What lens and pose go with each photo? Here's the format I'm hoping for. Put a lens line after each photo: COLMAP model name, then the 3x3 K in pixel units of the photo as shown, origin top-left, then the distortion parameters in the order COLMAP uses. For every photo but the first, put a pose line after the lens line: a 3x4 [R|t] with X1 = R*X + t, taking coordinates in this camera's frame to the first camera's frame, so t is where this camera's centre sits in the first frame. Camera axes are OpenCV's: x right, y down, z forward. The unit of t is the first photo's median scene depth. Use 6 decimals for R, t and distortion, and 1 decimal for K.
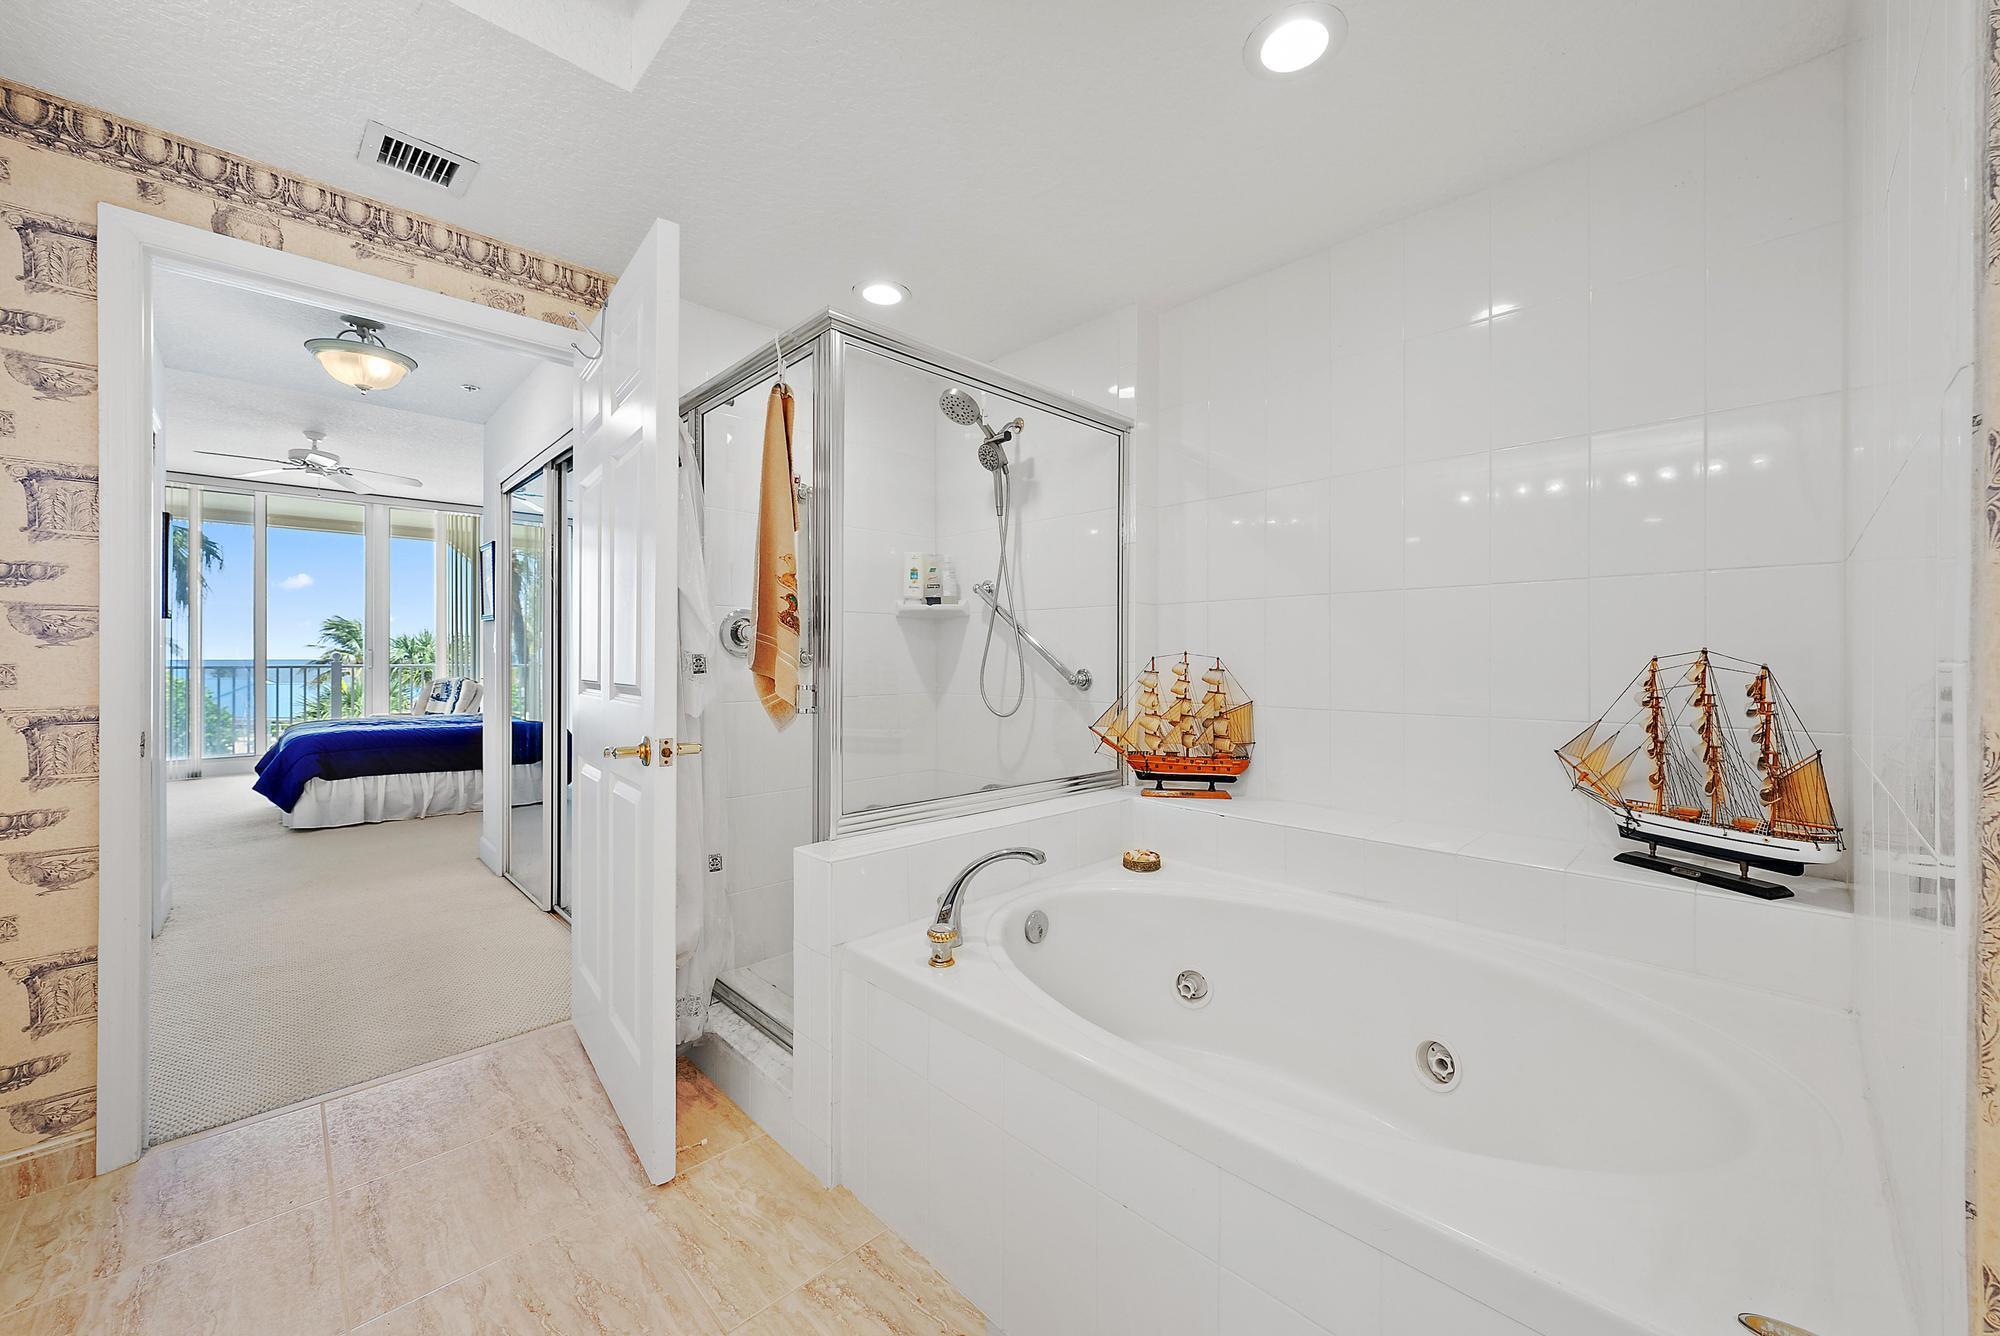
lens RADIAL K [[768.7, 0, 1011.6], [0, 768.7, 660.7], [0, 0, 1]] dist [-0.000809, -0.000115]
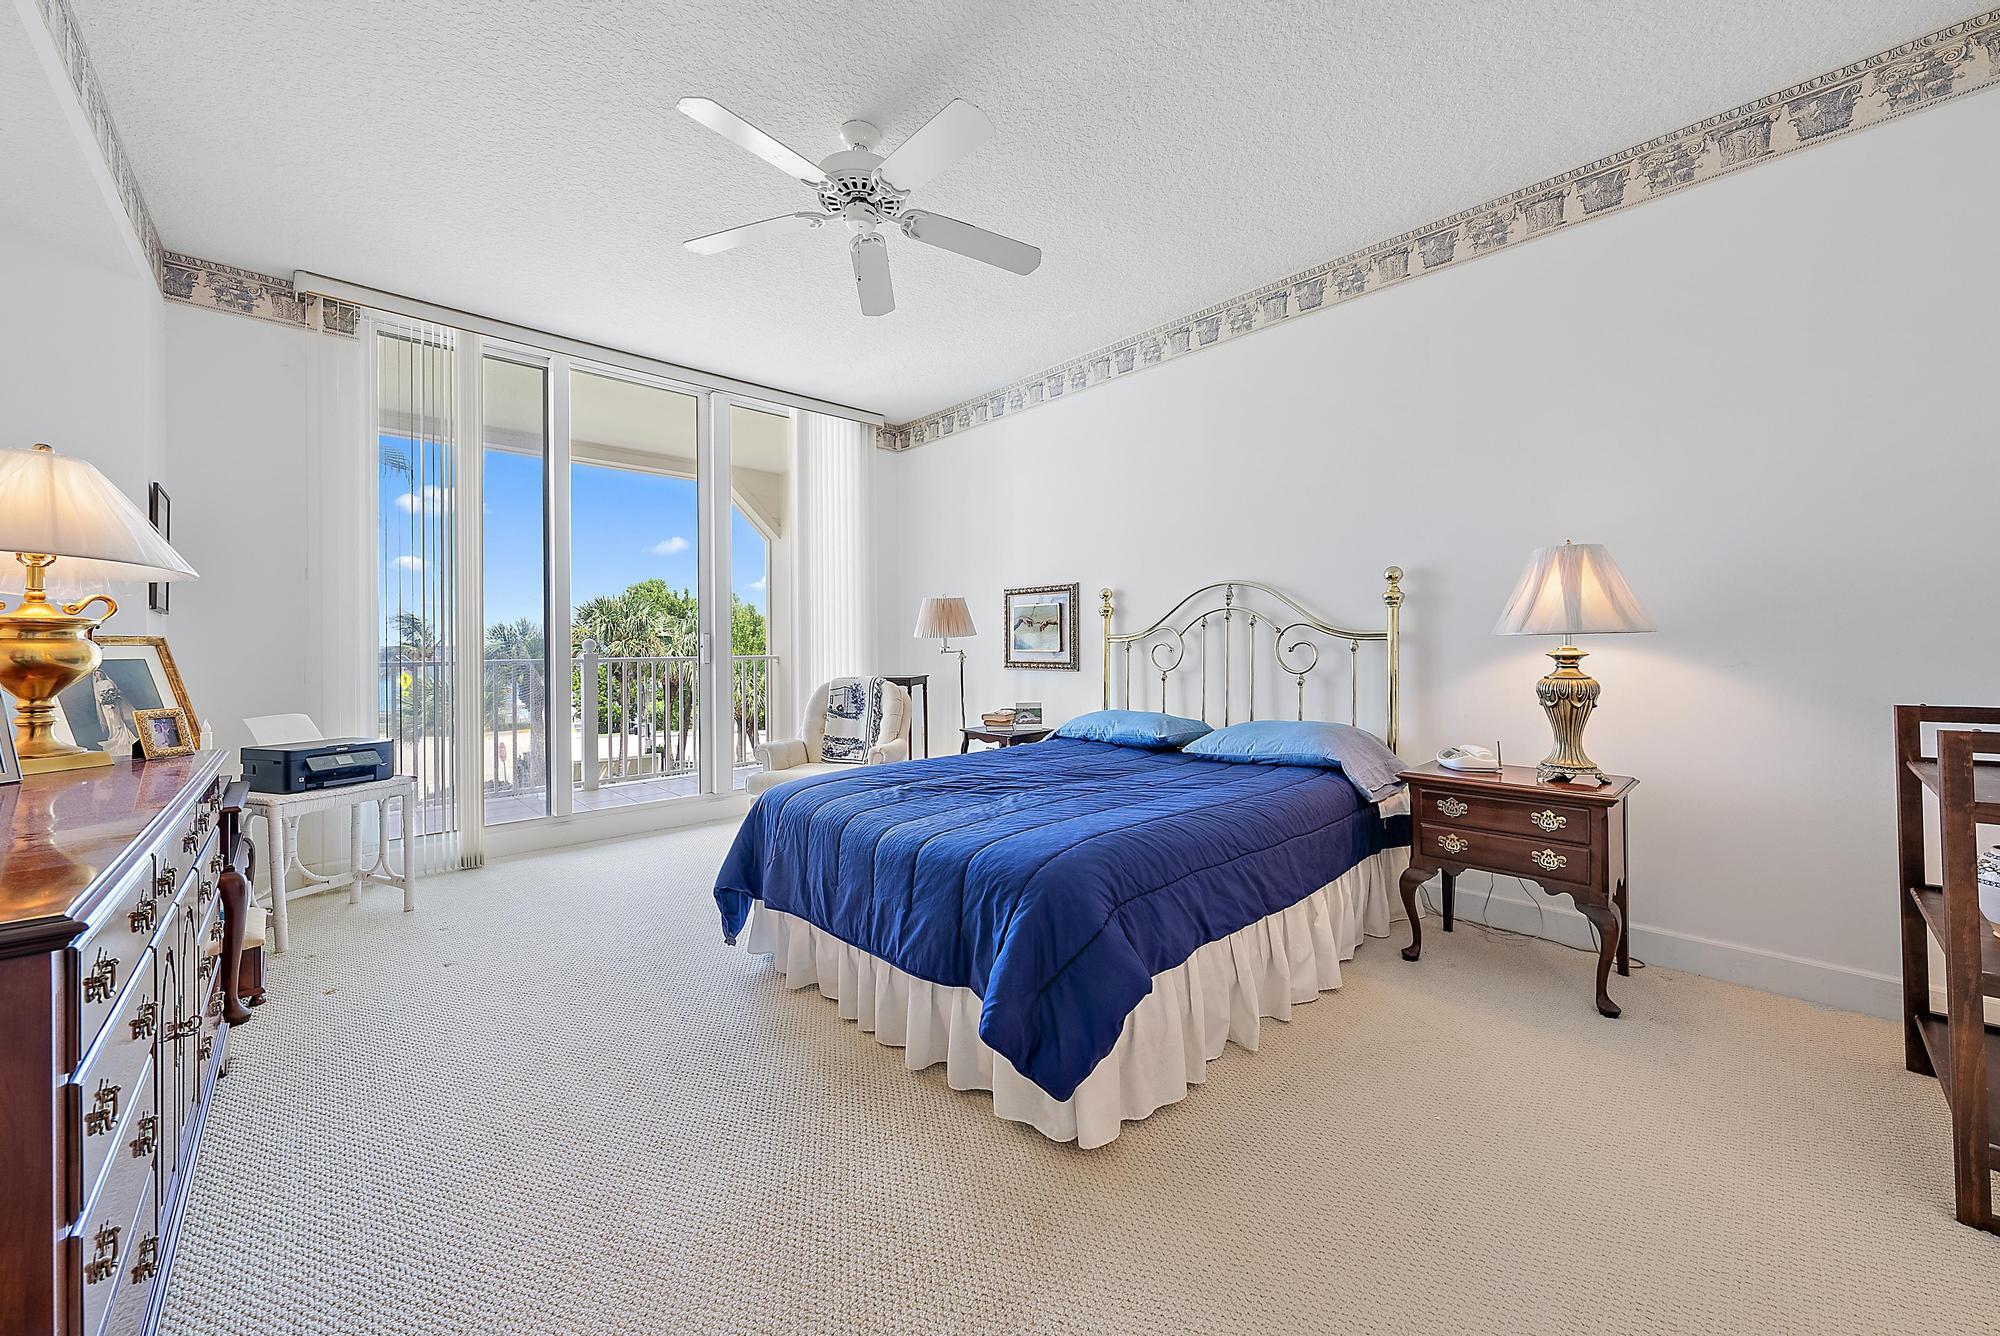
lens RADIAL K [[721.6, 0, 1004.5], [0, 721.6, 654.4], [0, 0, 1]] dist [-0.001891, -0.000063]
pose [[0.999938, -0.010321, 0.004269, -0.620232], [0.010277, 0.999895, 0.010208, -0.000874], [-0.004374, -0.010164, 0.999939, 0.441072]]
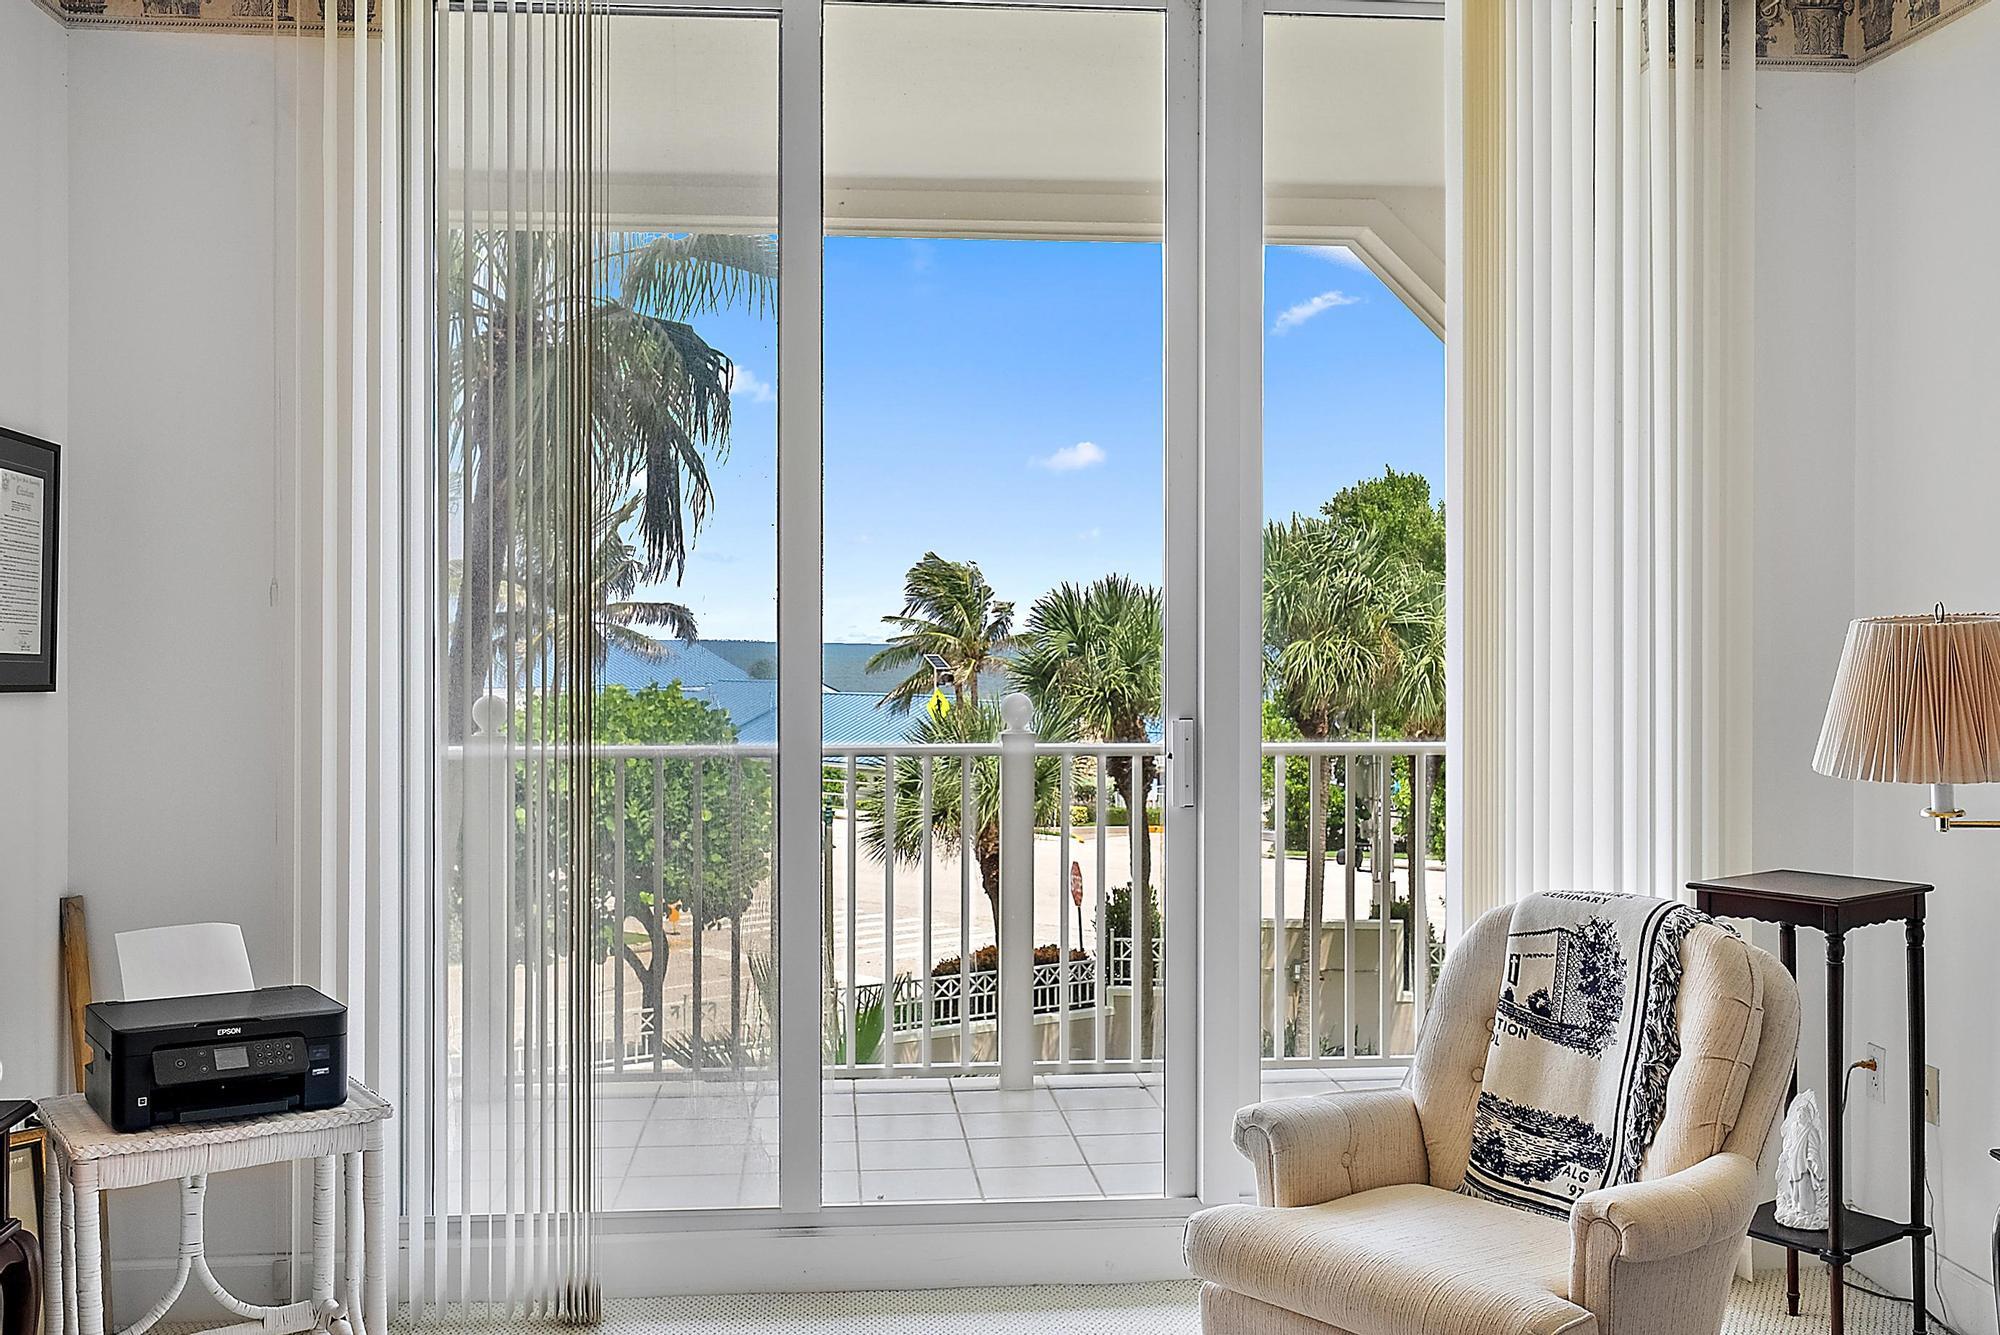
lens RADIAL K [[1931.4, 0, 1029.2], [0, 1931.4, 640.6], [0, 0, 1]] dist [0.009337, 0.013608]
pose [[0.787611, 0.001144, -0.616172, -0.570173], [-0.000664, 0.999999, 0.001007, -0.035785], [0.616173, -0.000384, 0.787611, 0.590253]]
